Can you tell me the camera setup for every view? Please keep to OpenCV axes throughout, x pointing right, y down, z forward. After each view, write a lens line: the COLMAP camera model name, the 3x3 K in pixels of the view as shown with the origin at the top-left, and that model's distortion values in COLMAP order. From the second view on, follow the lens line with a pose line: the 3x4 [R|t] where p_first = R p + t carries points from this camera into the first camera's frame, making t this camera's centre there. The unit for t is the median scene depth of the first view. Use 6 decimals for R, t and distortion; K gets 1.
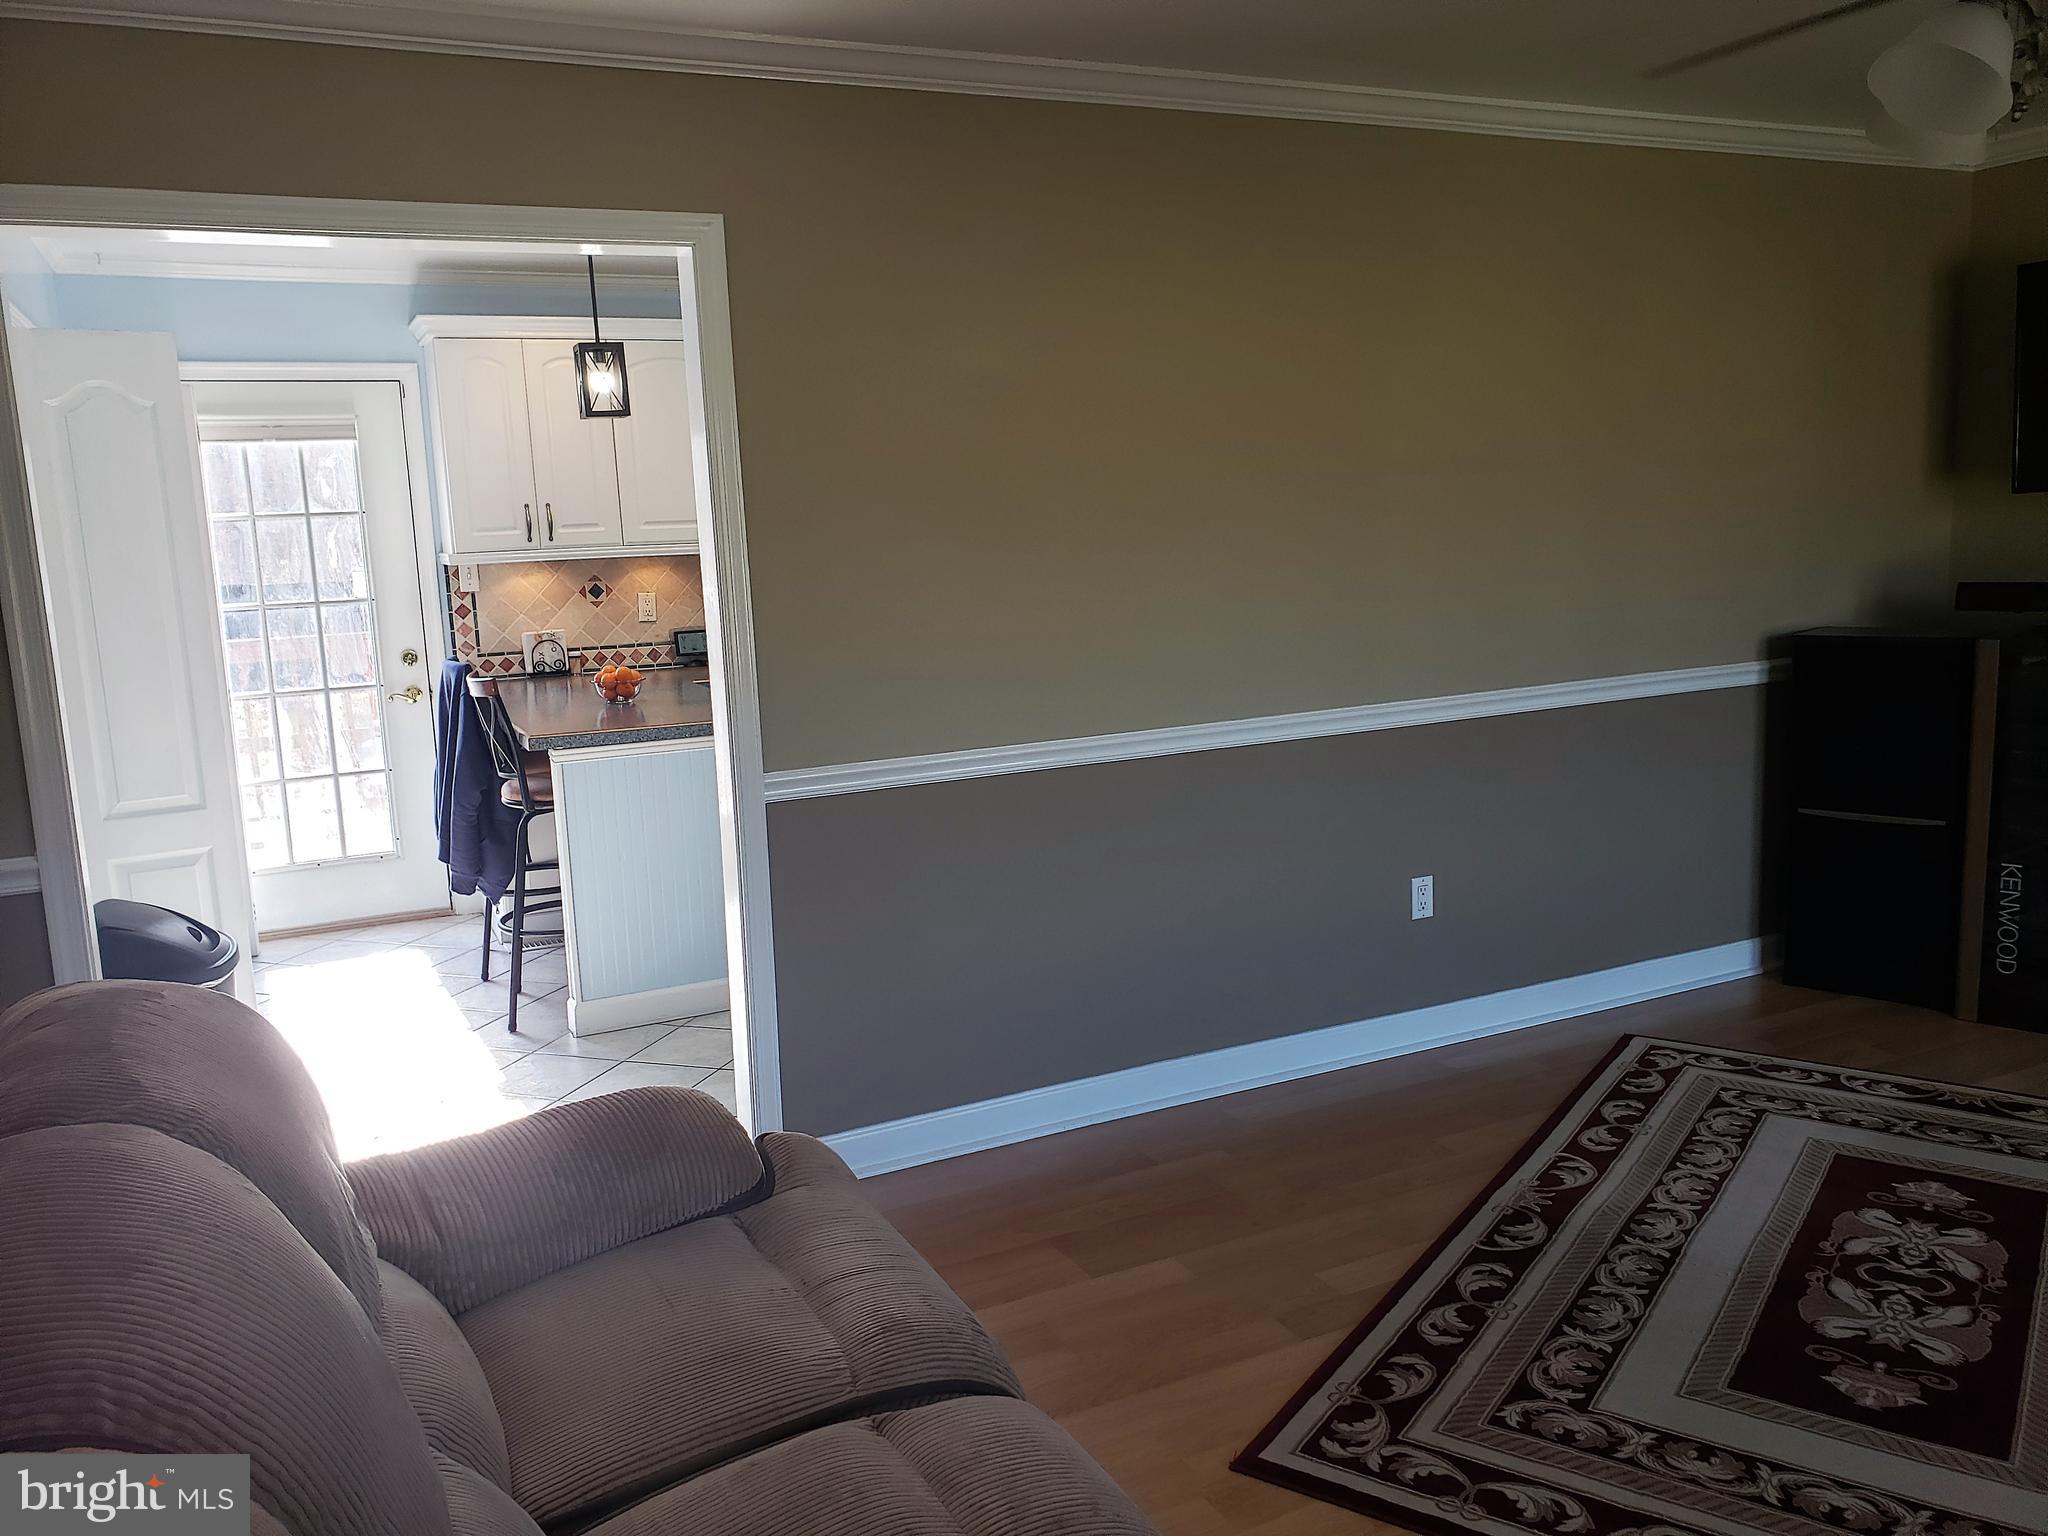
lens RADIAL K [[1579.2, 0, 1019.4], [0, 1579.2, 761.7], [0, 0, 1]] dist [0.008863, 0.006523]
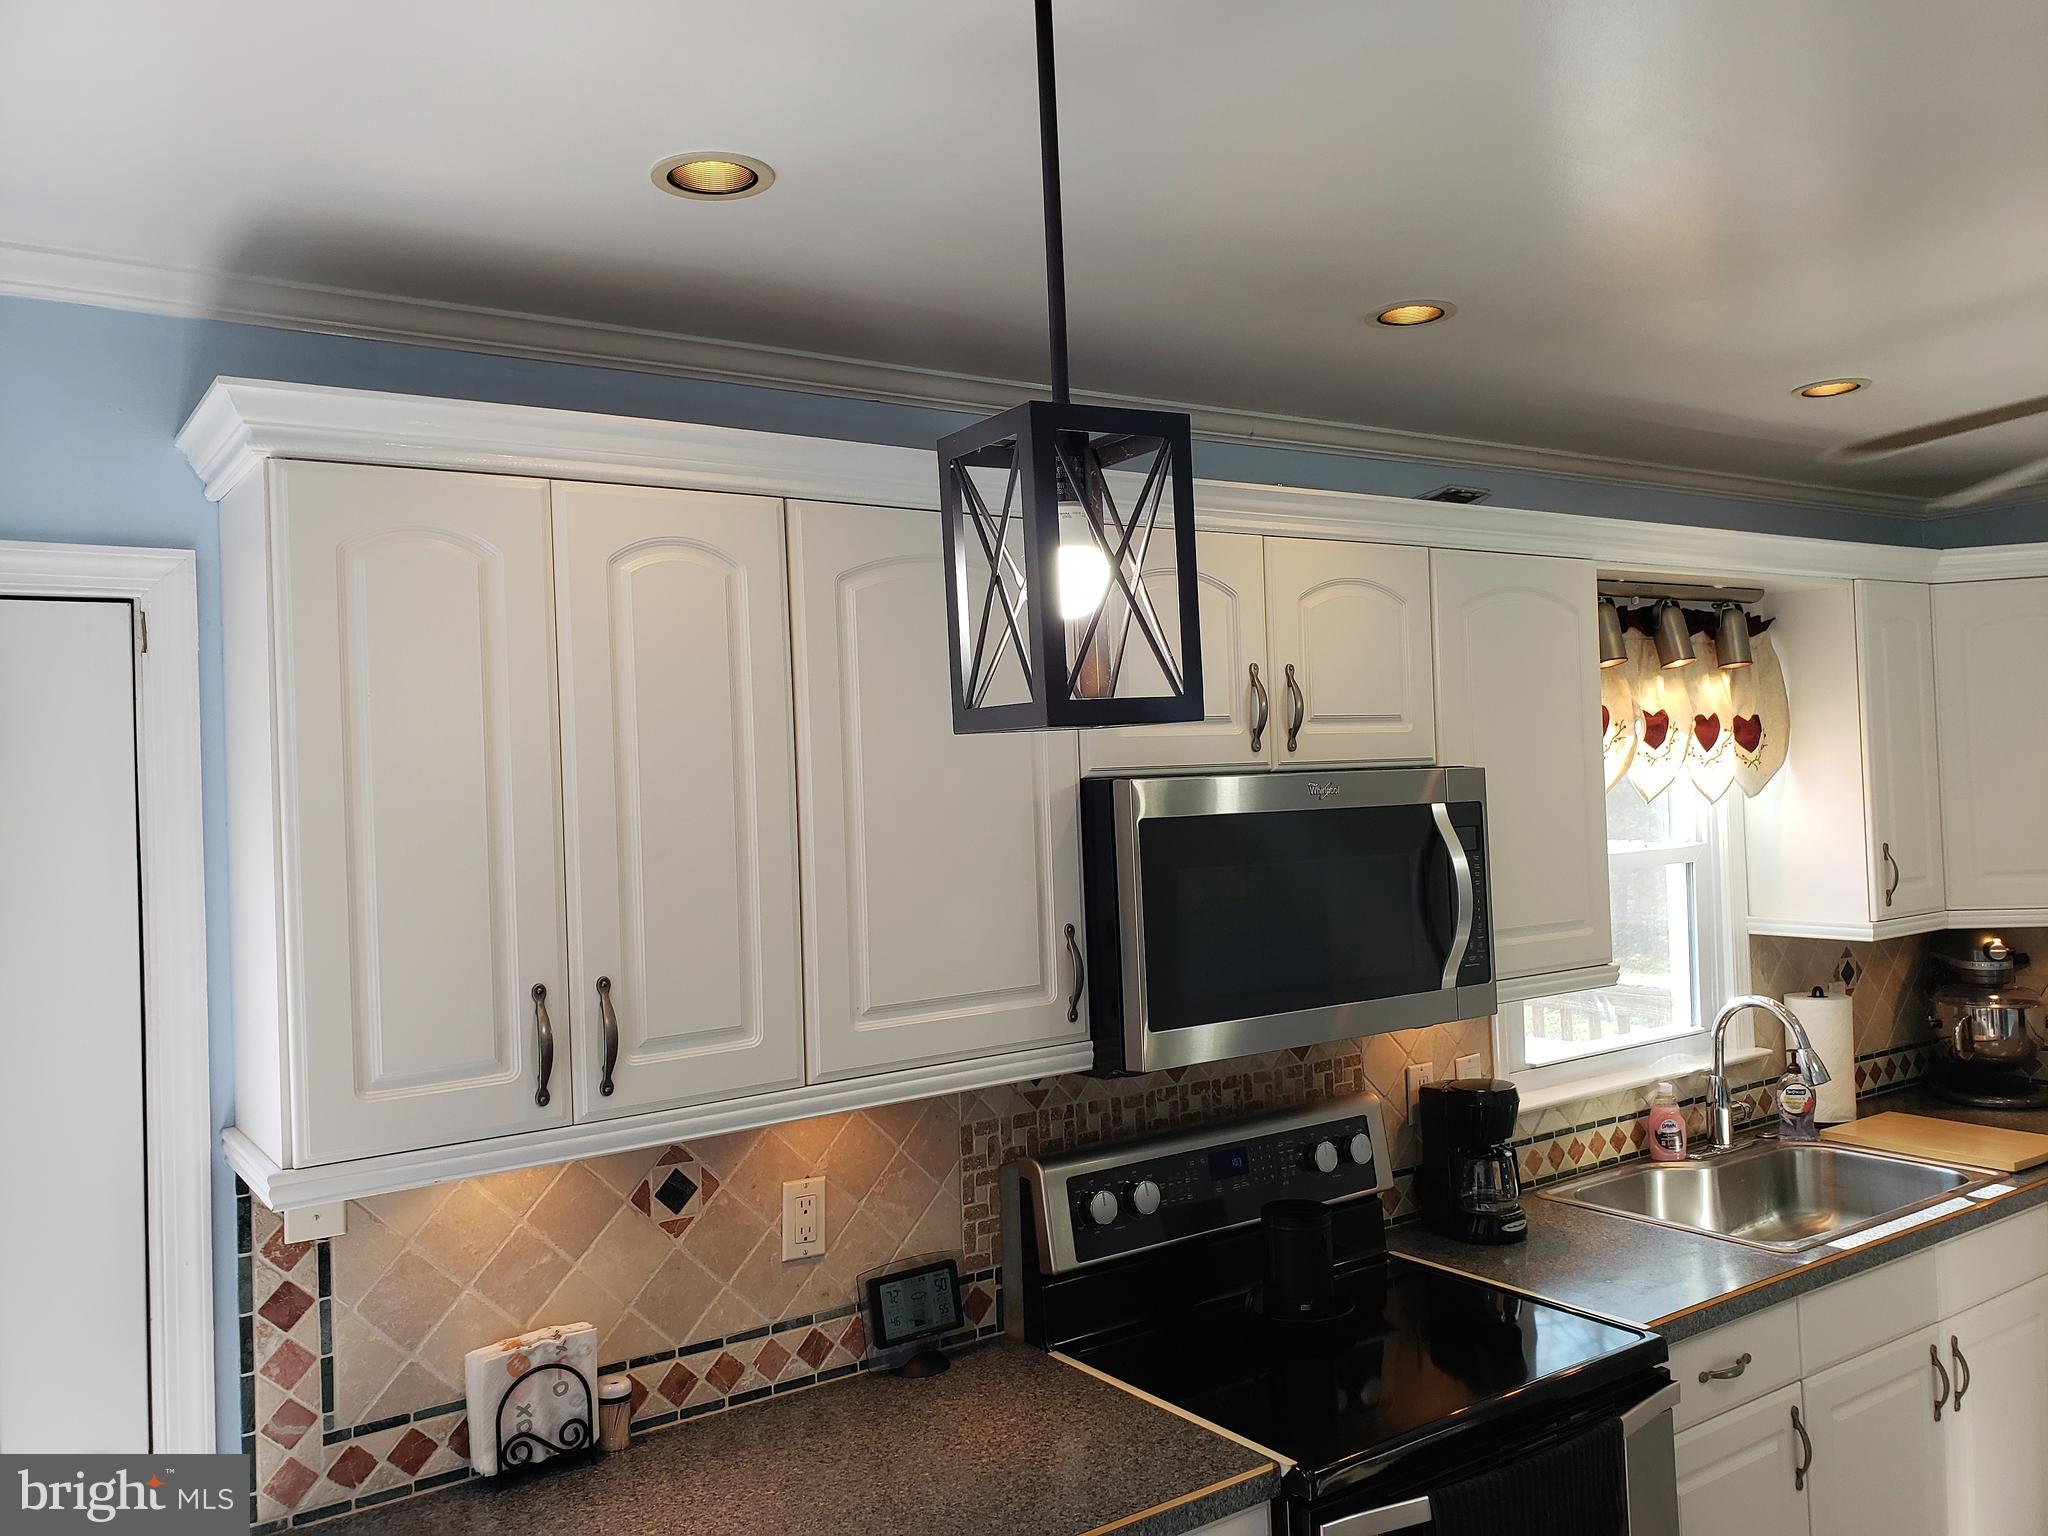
lens RADIAL K [[1598.9, 0, 1004.9], [0, 1598.9, 745.5], [0, 0, 1]] dist [0.014536, -0.003015]
pose [[0.988917, 0.003117, 0.148435, -0.256688], [0.024314, 0.982882, -0.182626, -0.143313], [-0.146463, 0.184211, 0.971913, 0.641887]]
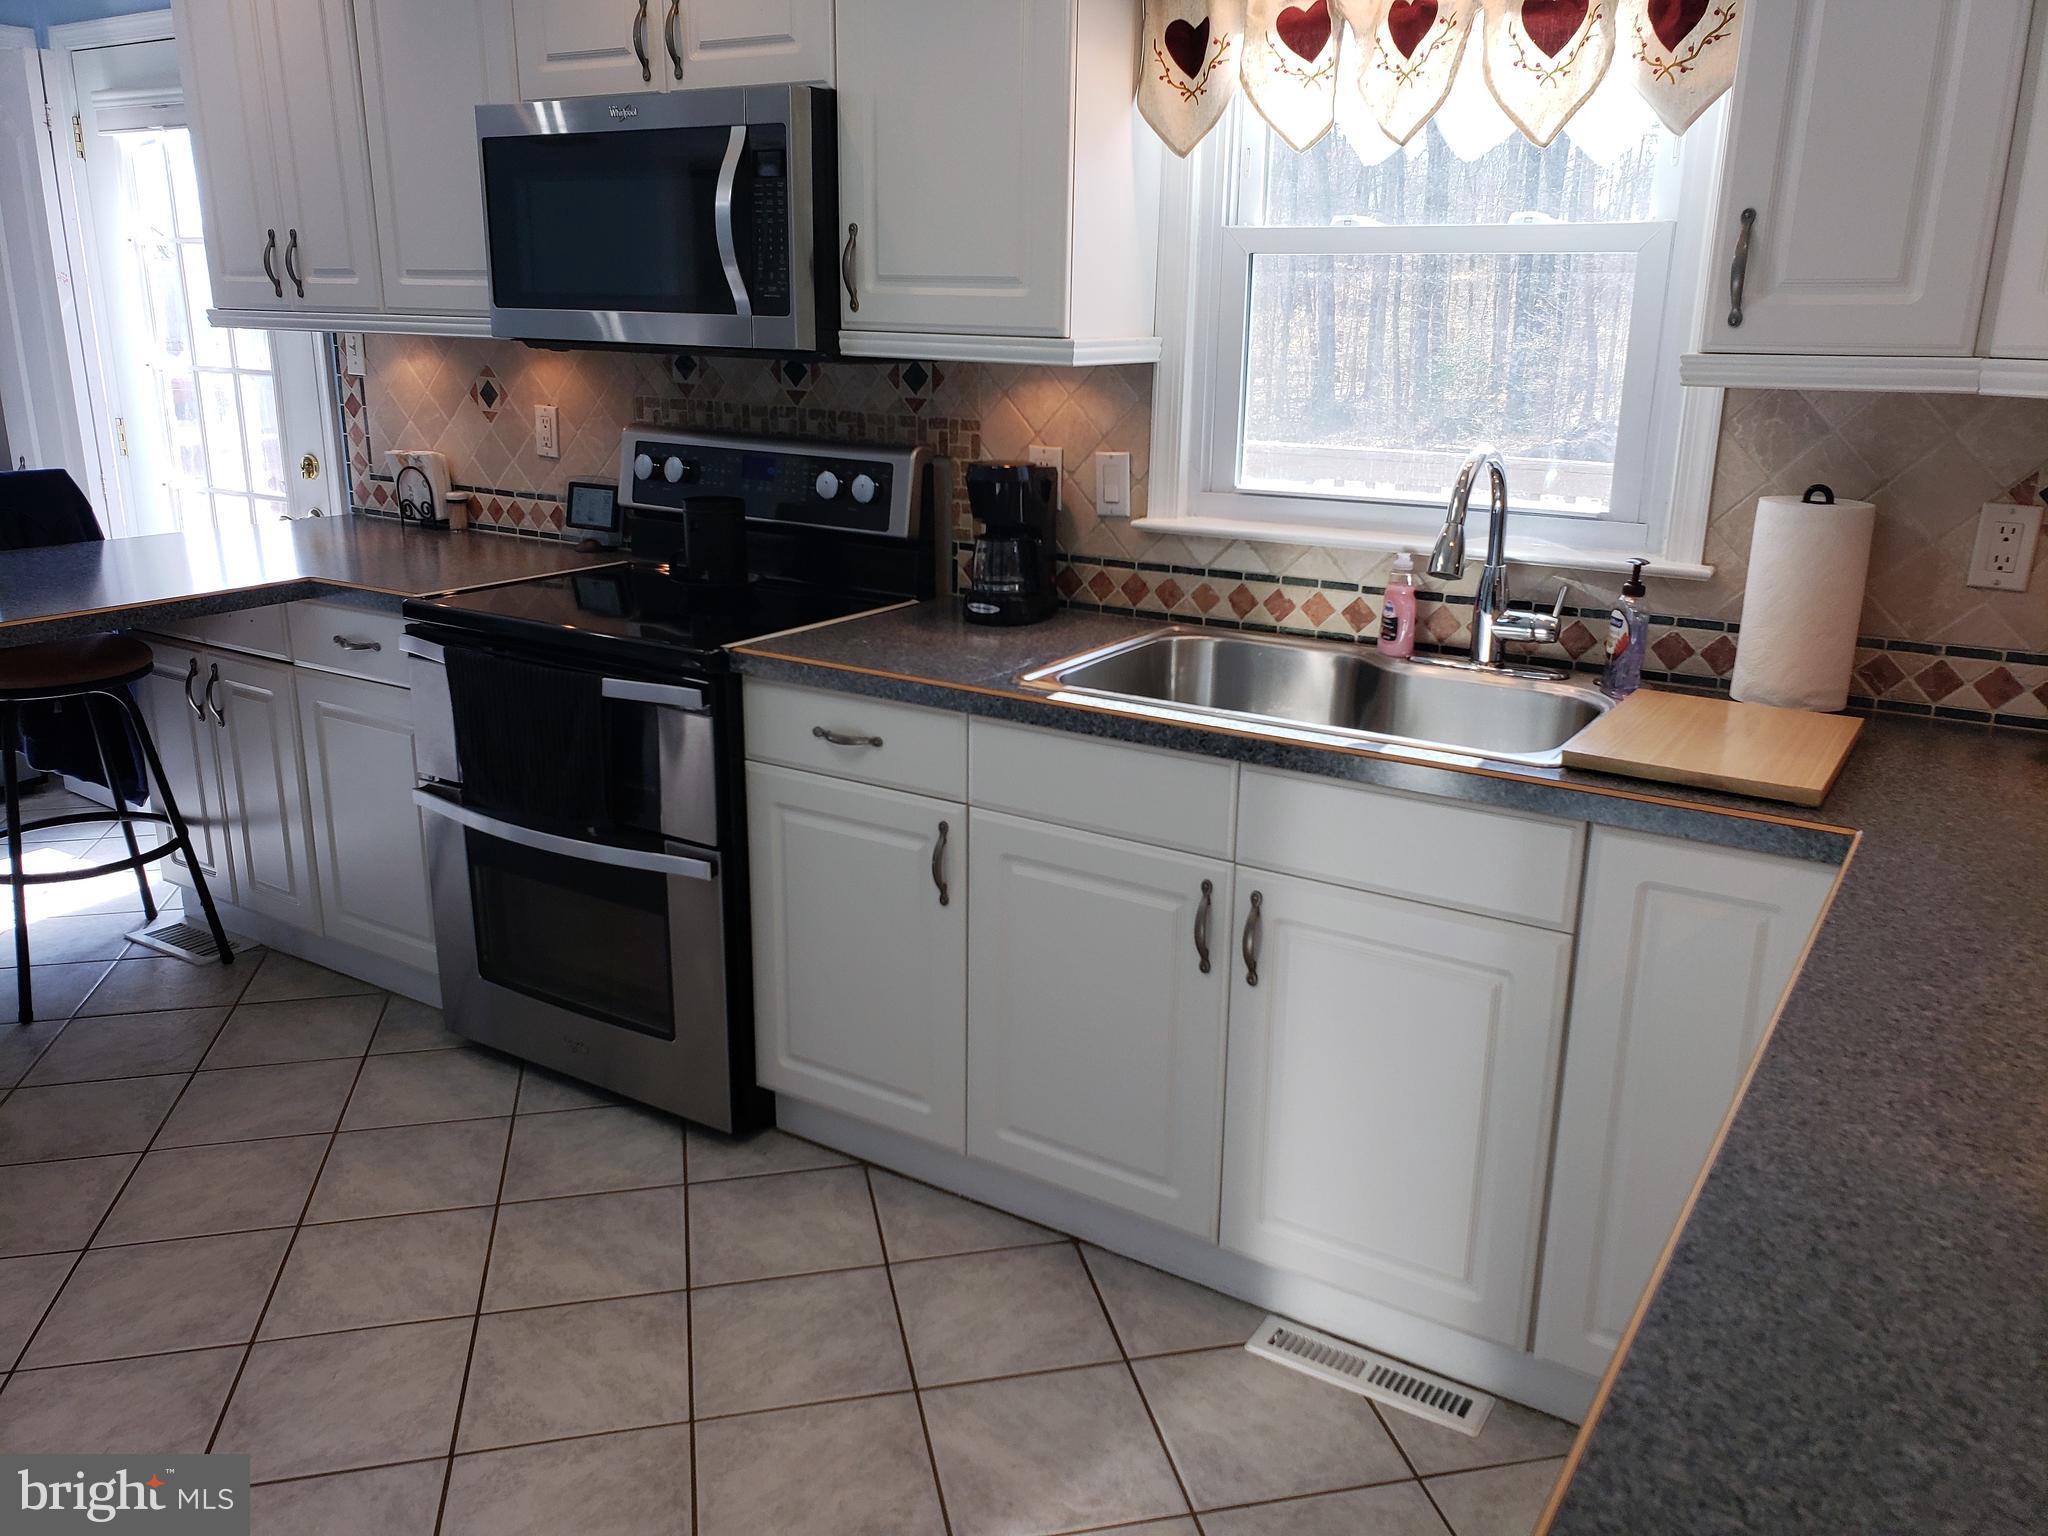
lens RADIAL K [[1573.6, 0, 1022.9], [0, 1573.6, 765.8], [0, 0, 1]] dist [0.009277, 0.003818]
pose [[0.527100, 0.285524, -0.800401, 0.352080], [-0.170486, 0.958247, 0.229558, -0.148309], [0.832526, 0.015457, 0.553770, 0.872664]]
